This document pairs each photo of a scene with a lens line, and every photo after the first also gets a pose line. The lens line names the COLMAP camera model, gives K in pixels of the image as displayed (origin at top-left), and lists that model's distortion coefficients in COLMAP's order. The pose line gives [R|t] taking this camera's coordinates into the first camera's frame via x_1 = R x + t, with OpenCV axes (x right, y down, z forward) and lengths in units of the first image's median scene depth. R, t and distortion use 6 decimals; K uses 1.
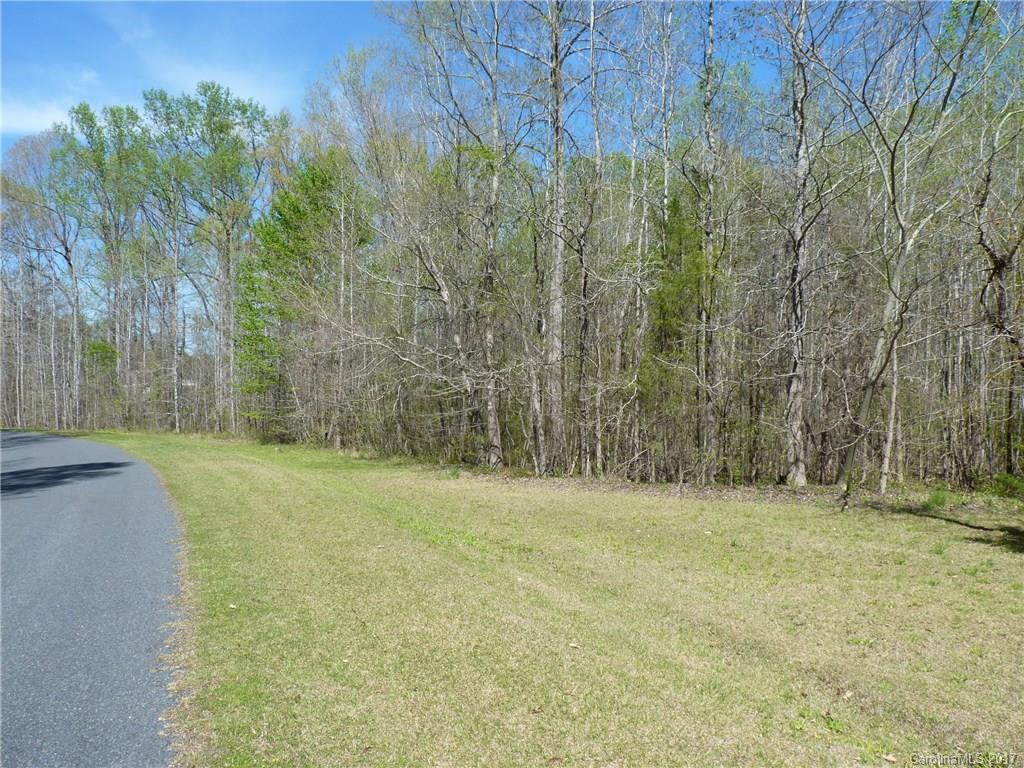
lens RADIAL K [[825.1, 0, 500.9], [0, 825.1, 382.4], [0, 0, 1]] dist [-0.020532, 0.009679]
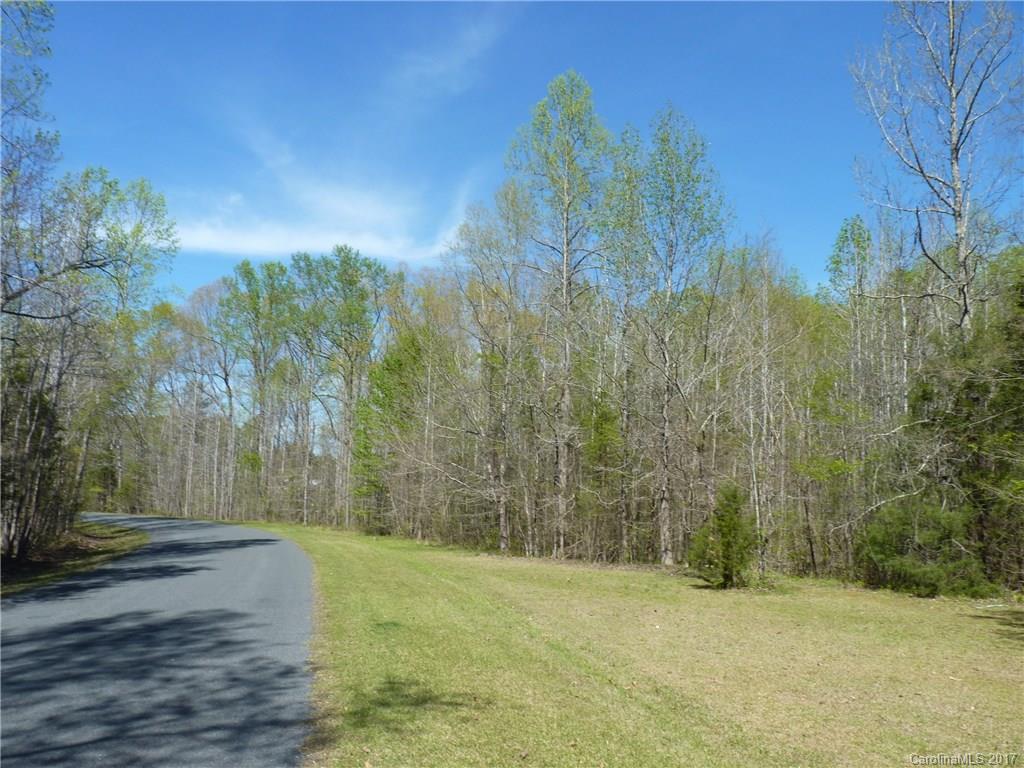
lens RADIAL K [[825.1, 0, 506.2], [0, 825.1, 387.0], [0, 0, 1]] dist [-0.020532, 0.009679]
pose [[0.990769, 0.010904, -0.135123, 0.082196], [-0.027205, 0.992475, -0.119390, -0.007652], [0.132805, 0.121964, 0.983610, -0.229296]]
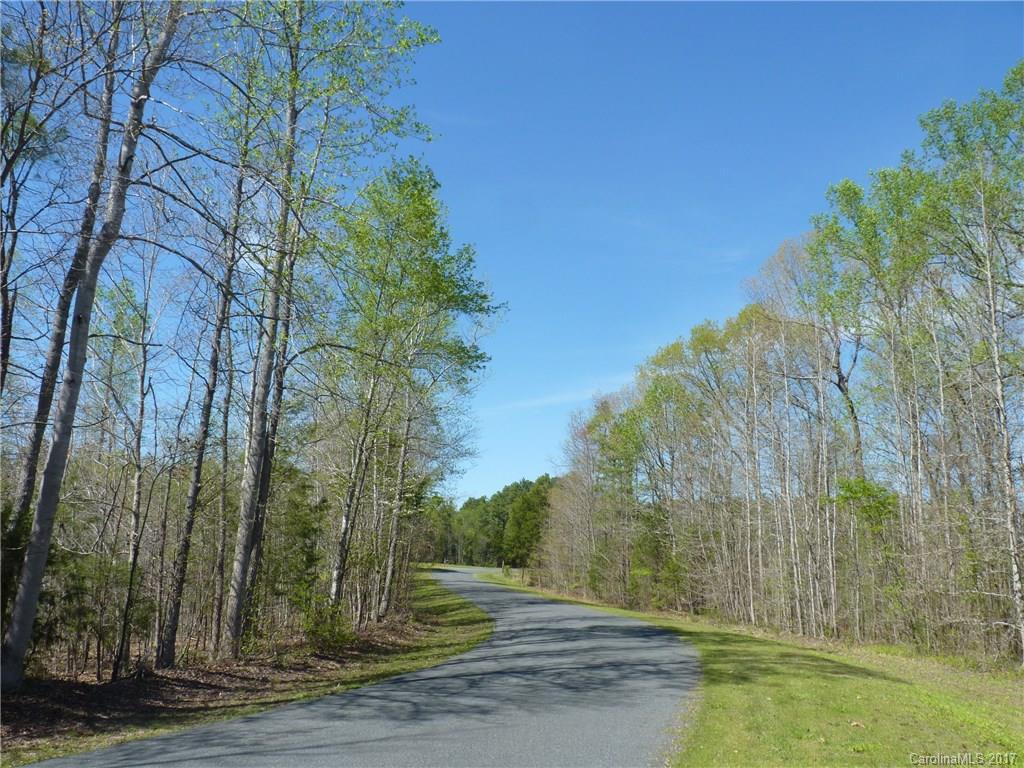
lens RADIAL K [[825.1, 0, 517.6], [0, 825.1, 385.3], [0, 0, 1]] dist [-0.020532, 0.009679]
pose [[0.609163, -0.147278, -0.779250, -0.181104], [-0.031086, 0.977414, -0.209033, 0.011578], [0.792436, 0.151559, 0.590826, 0.463672]]
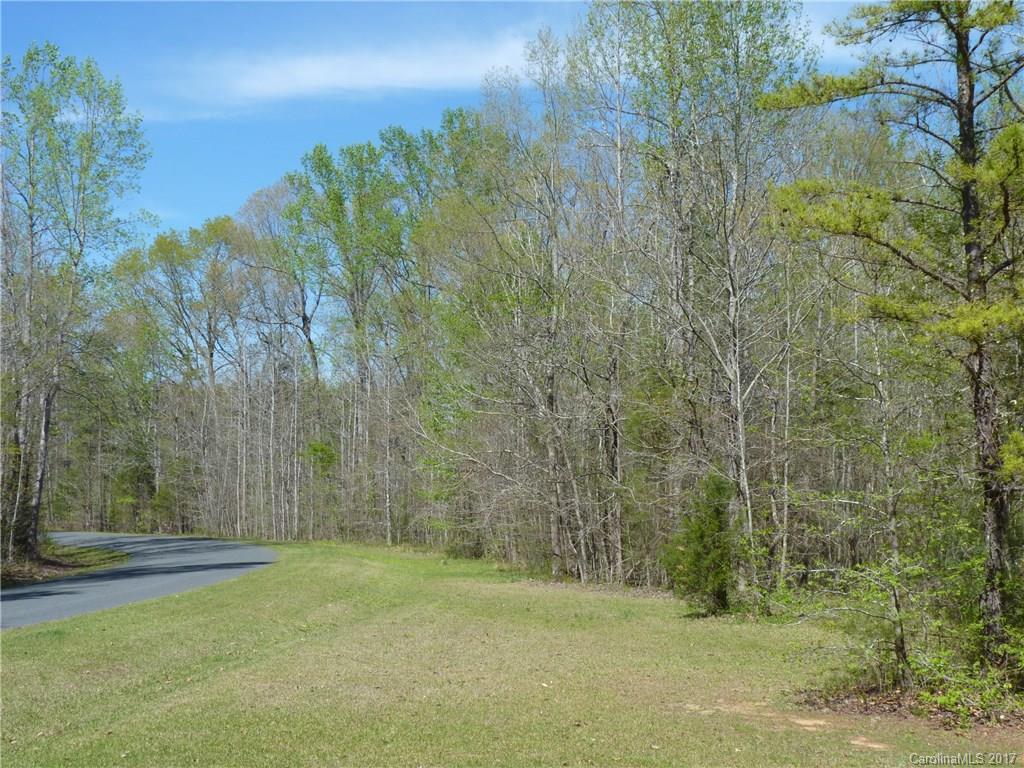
lens RADIAL K [[1404.6, 0, 488.4], [0, 1404.6, 395.3], [0, 0, 1]] dist [0.087612, 0.000000]
pose [[0.921414, -0.021685, -0.387977, 0.249392], [-0.001380, 0.998253, -0.059074, -0.008327], [0.388580, 0.054967, 0.919774, -0.293352]]
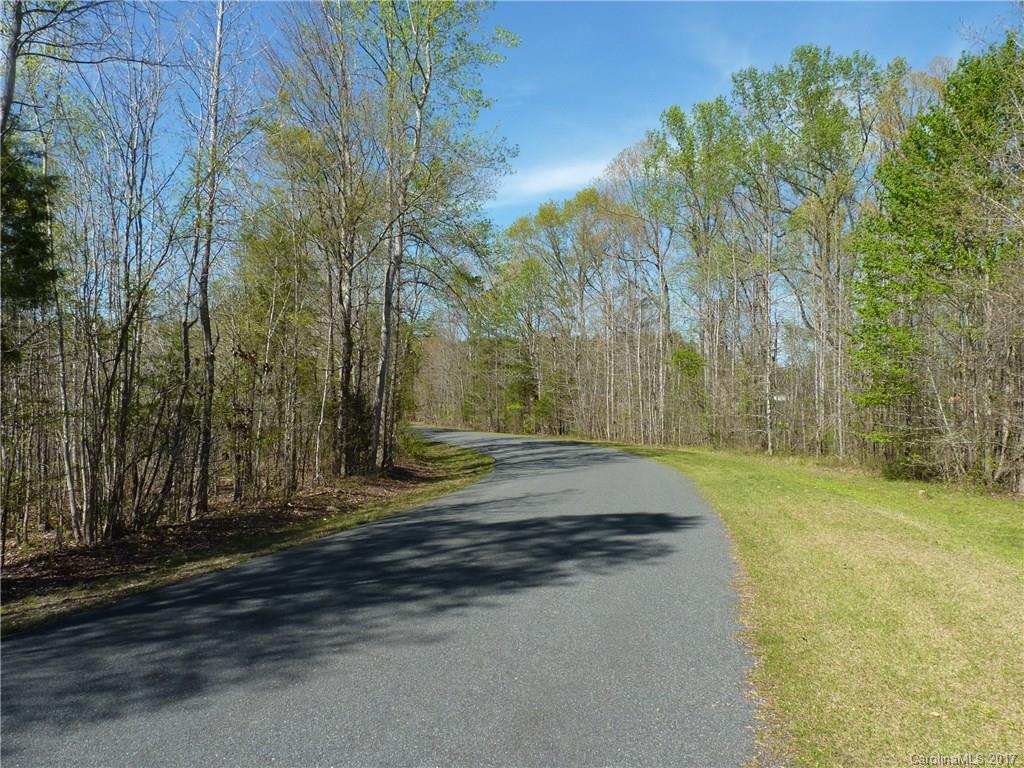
lens RADIAL K [[825.1, 0, 518.0], [0, 825.1, 388.8], [0, 0, 1]] dist [-0.020532, 0.009679]
pose [[0.784146, -0.001037, -0.620575, -0.072760], [-0.007257, 0.999915, -0.010841, 0.005689], [0.620534, 0.013004, 0.784072, 0.180051]]
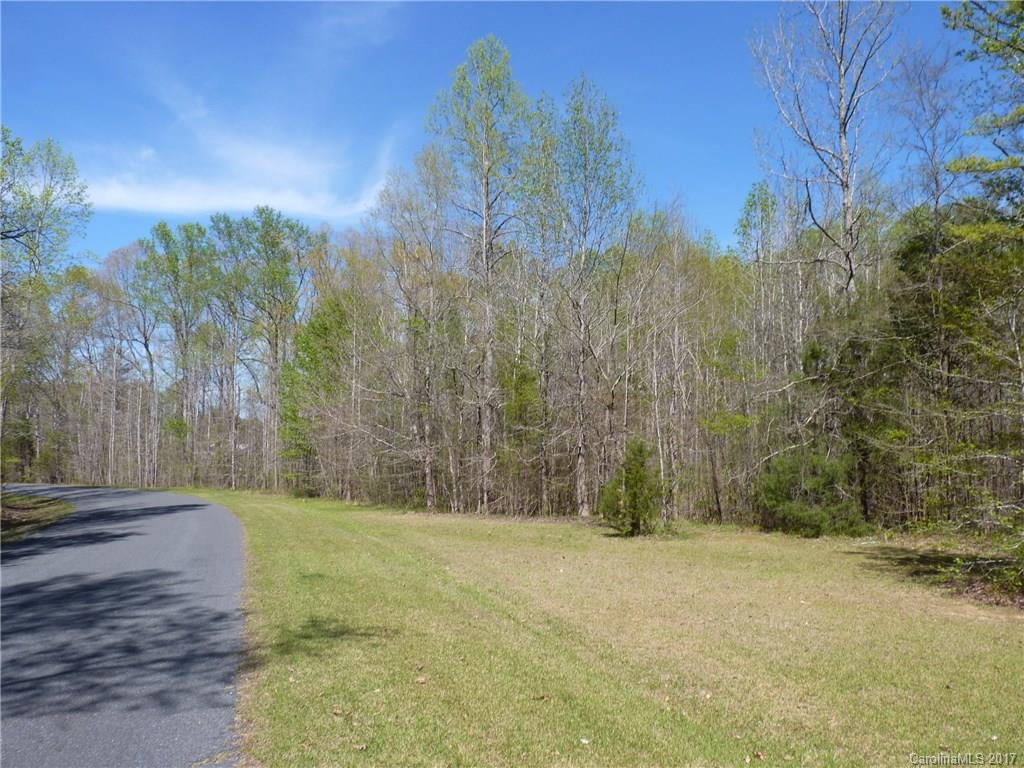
lens RADIAL K [[825.1, 0, 507.0], [0, 825.1, 389.2], [0, 0, 1]] dist [-0.020532, 0.009679]
pose [[0.998770, -0.001505, -0.049551, 0.089971], [-0.001876, 0.997676, -0.068115, -0.008404], [0.049538, 0.068124, 0.996446, -0.249125]]
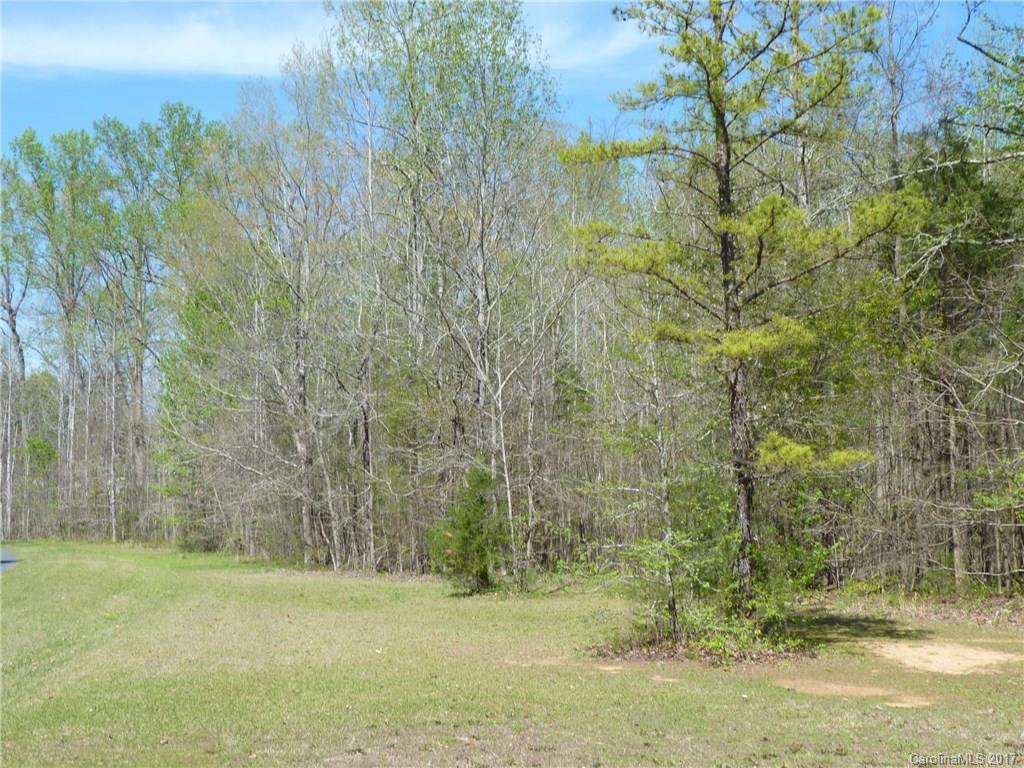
lens RADIAL K [[1404.6, 0, 487.6], [0, 1404.6, 399.7], [0, 0, 1]] dist [0.087612, 0.000000]
pose [[0.982749, -0.019348, -0.183932, 0.235316], [0.010298, 0.998694, -0.050035, -0.008775], [0.184660, 0.047278, 0.981665, -0.344387]]
